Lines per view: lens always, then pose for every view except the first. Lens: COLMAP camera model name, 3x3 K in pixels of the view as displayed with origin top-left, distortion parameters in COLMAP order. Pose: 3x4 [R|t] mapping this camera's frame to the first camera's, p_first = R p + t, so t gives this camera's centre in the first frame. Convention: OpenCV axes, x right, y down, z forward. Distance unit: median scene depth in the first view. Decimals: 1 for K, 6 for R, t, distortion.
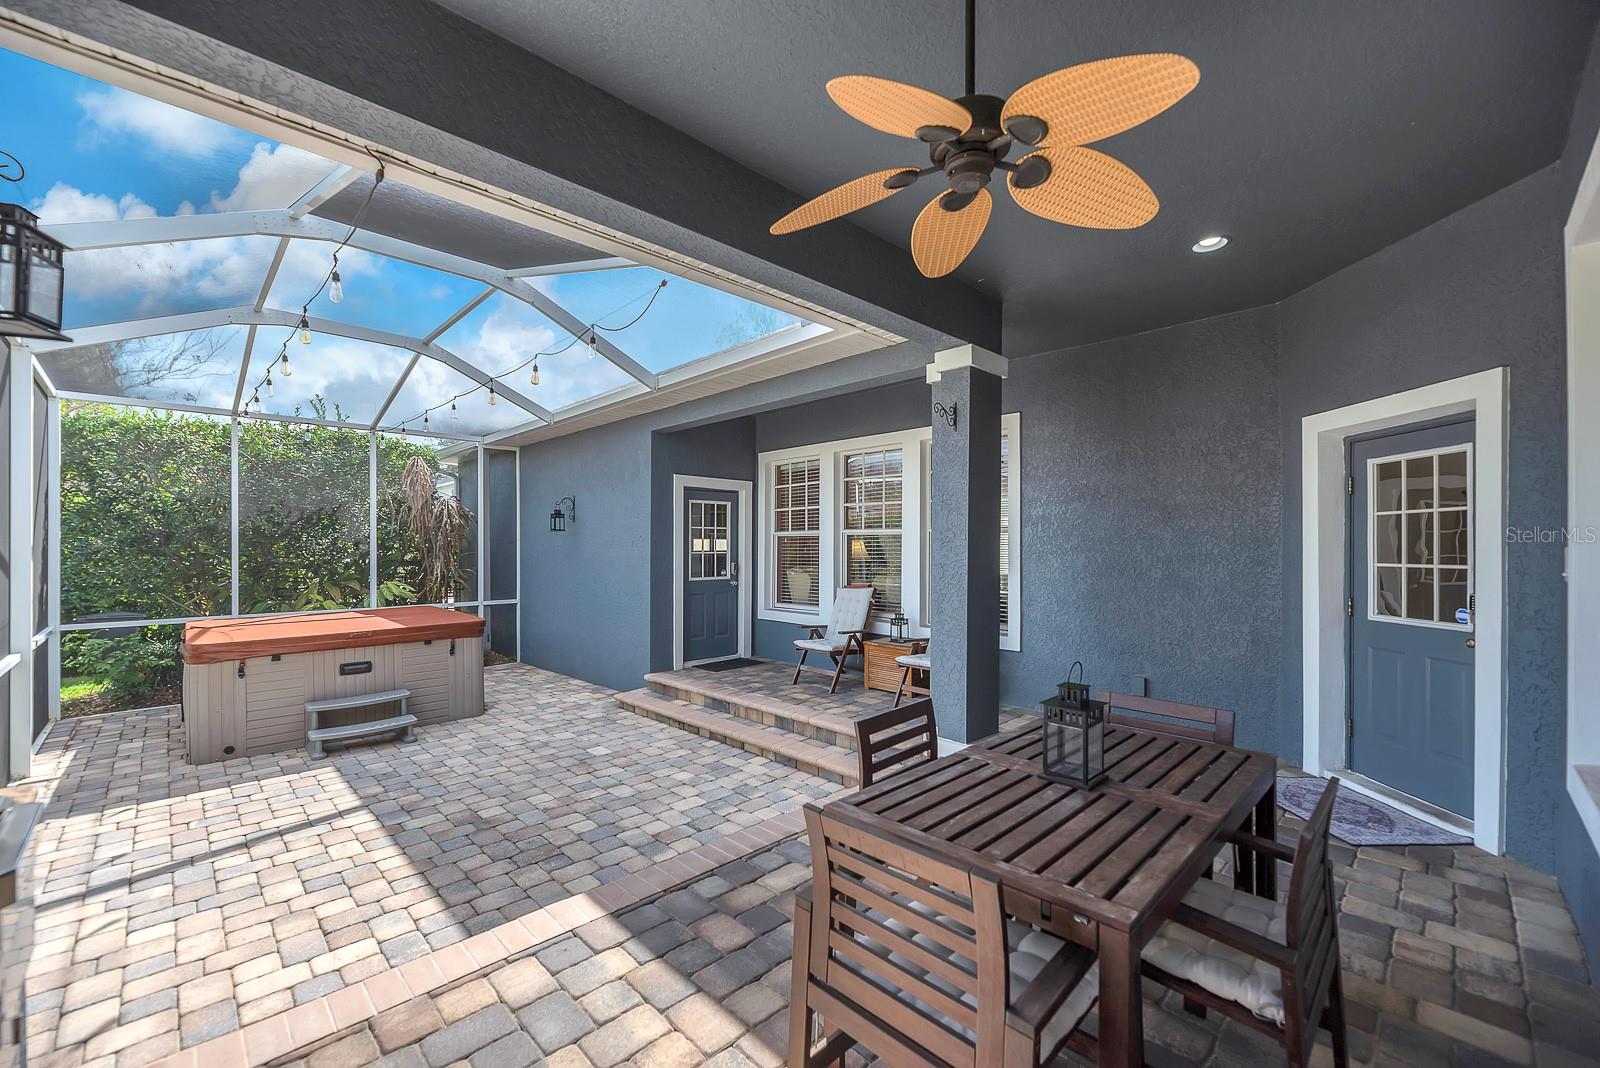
lens RADIAL K [[650.6, 0, 783.1], [0, 650.6, 542.1], [0, 0, 1]] dist [-0.003992, 0.000284]
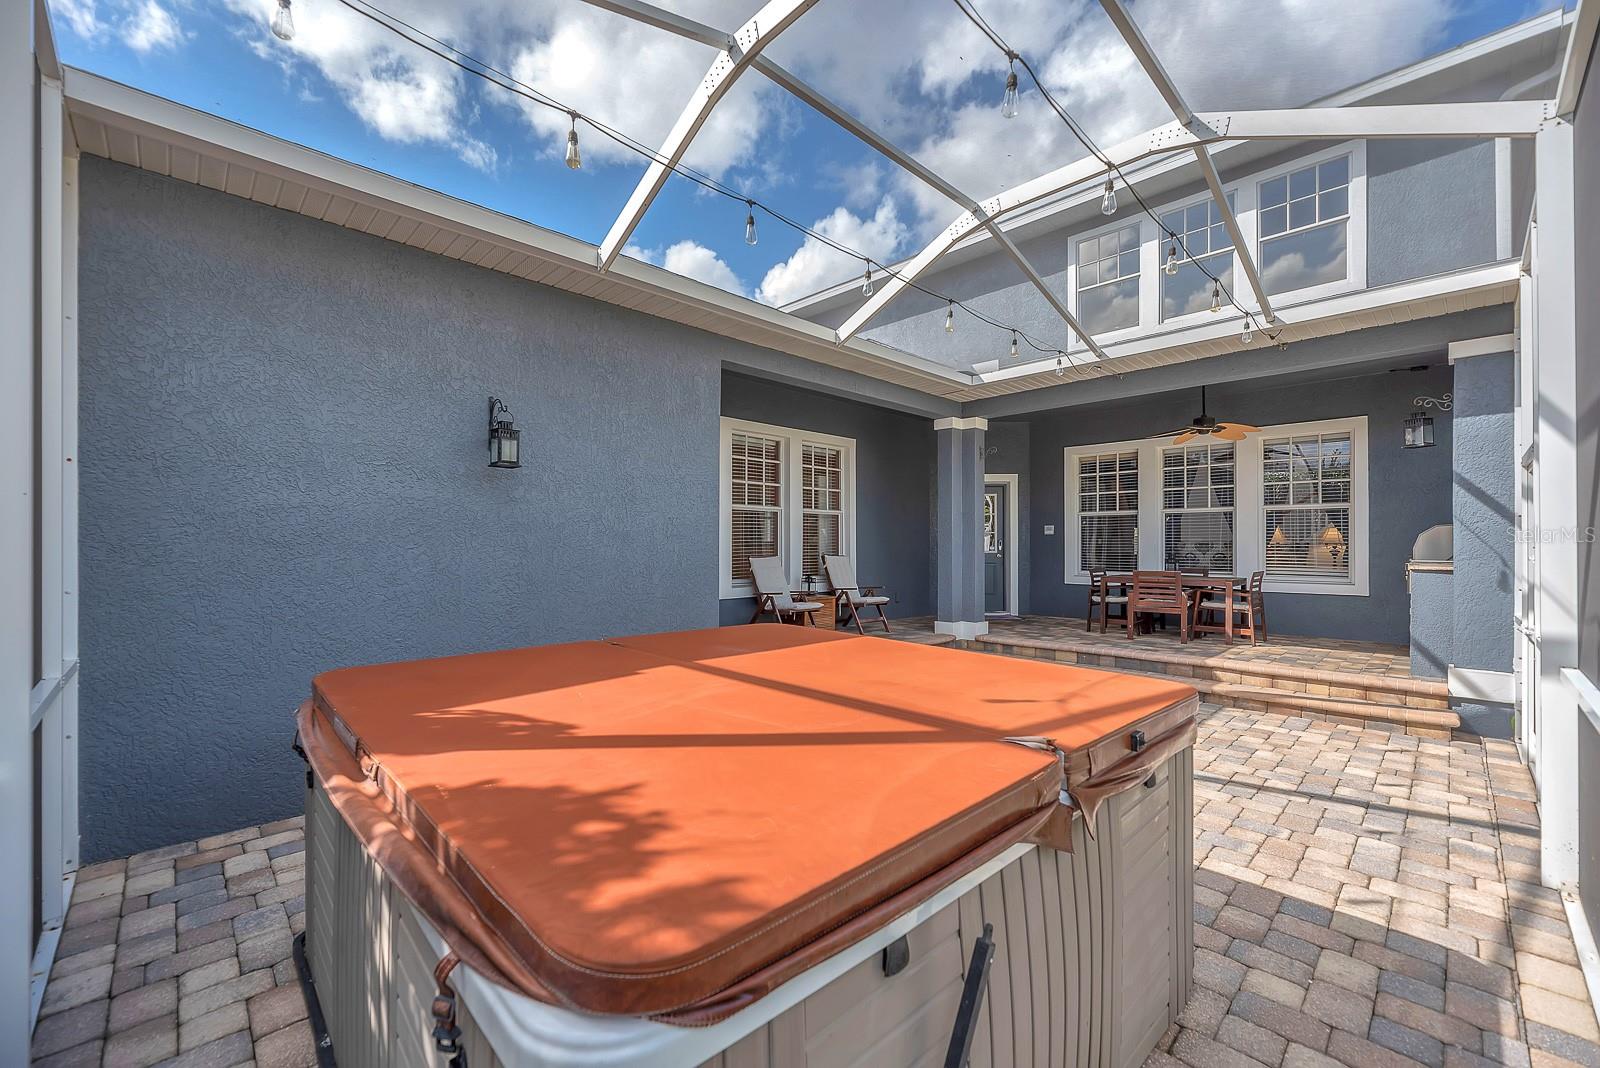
lens RADIAL K [[650.6, 0, 797.2], [0, 650.6, 543.8], [0, 0, 1]] dist [-0.003992, 0.000284]
pose [[-0.012503, 0.002274, 0.999919, -1.718555], [0.002507, 0.999994, -0.002243, 0.076990], [-0.999919, 0.002478, -0.012509, 1.624286]]
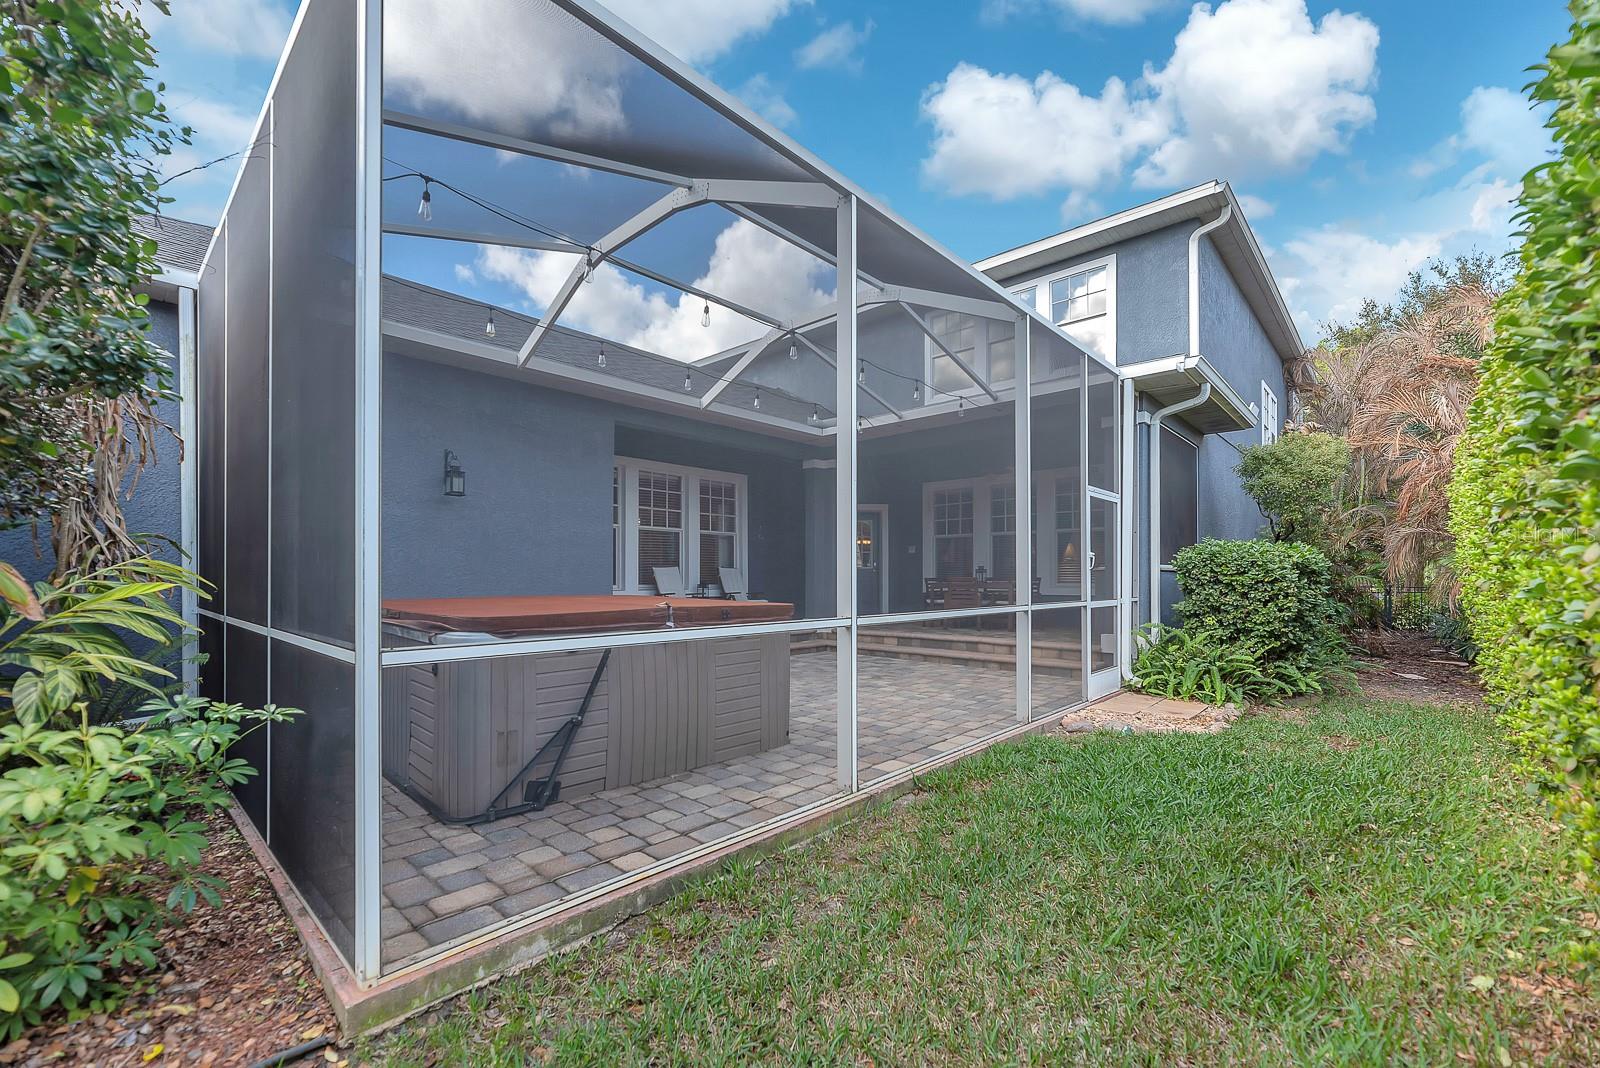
lens RADIAL K [[650.6, 0, 800.8], [0, 650.6, 575.3], [0, 0, 1]] dist [-0.003992, 0.000284]
pose [[-0.069459, 0.000630, 0.997585, -2.311249], [0.001912, 0.999998, -0.000498, 0.148031], [-0.997583, 0.001873, -0.069460, 1.349406]]
